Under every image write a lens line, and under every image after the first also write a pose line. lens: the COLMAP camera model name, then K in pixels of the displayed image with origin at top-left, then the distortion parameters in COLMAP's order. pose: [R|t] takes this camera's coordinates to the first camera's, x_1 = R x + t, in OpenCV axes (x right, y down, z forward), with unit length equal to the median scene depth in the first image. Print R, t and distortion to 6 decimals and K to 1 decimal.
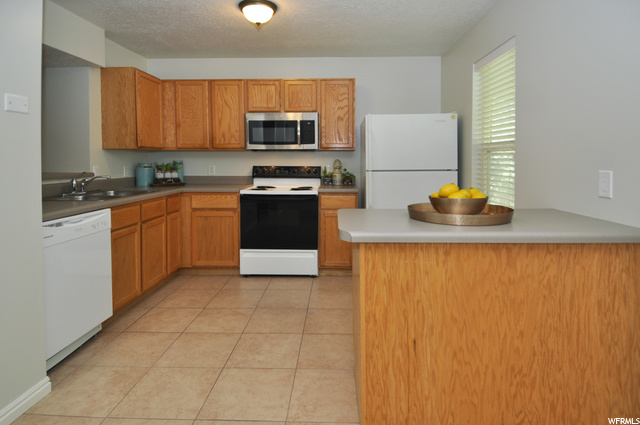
lens RADIAL K [[324.3, 0, 327.4], [0, 324.3, 167.5], [0, 0, 1]] dist [0.004454, -0.000382]
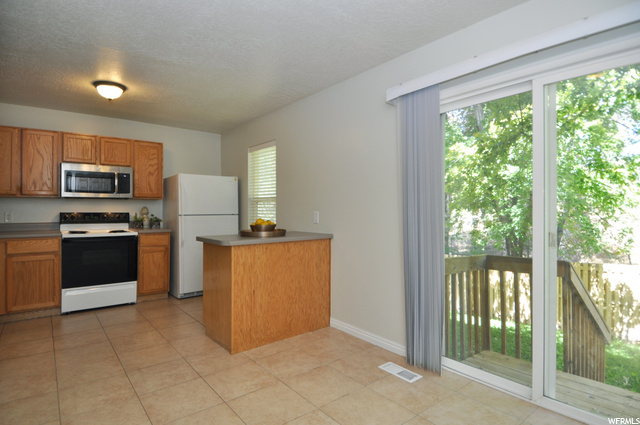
lens RADIAL K [[353.1, 0, 295.0], [0, 353.1, 185.8], [0, 0, 1]] dist [0.006680, 0.000734]
pose [[0.771802, 0.044758, 0.634286, -0.416687], [0.009991, 0.996543, -0.082477, 0.012739], [-0.635785, 0.069993, 0.768687, -0.413105]]
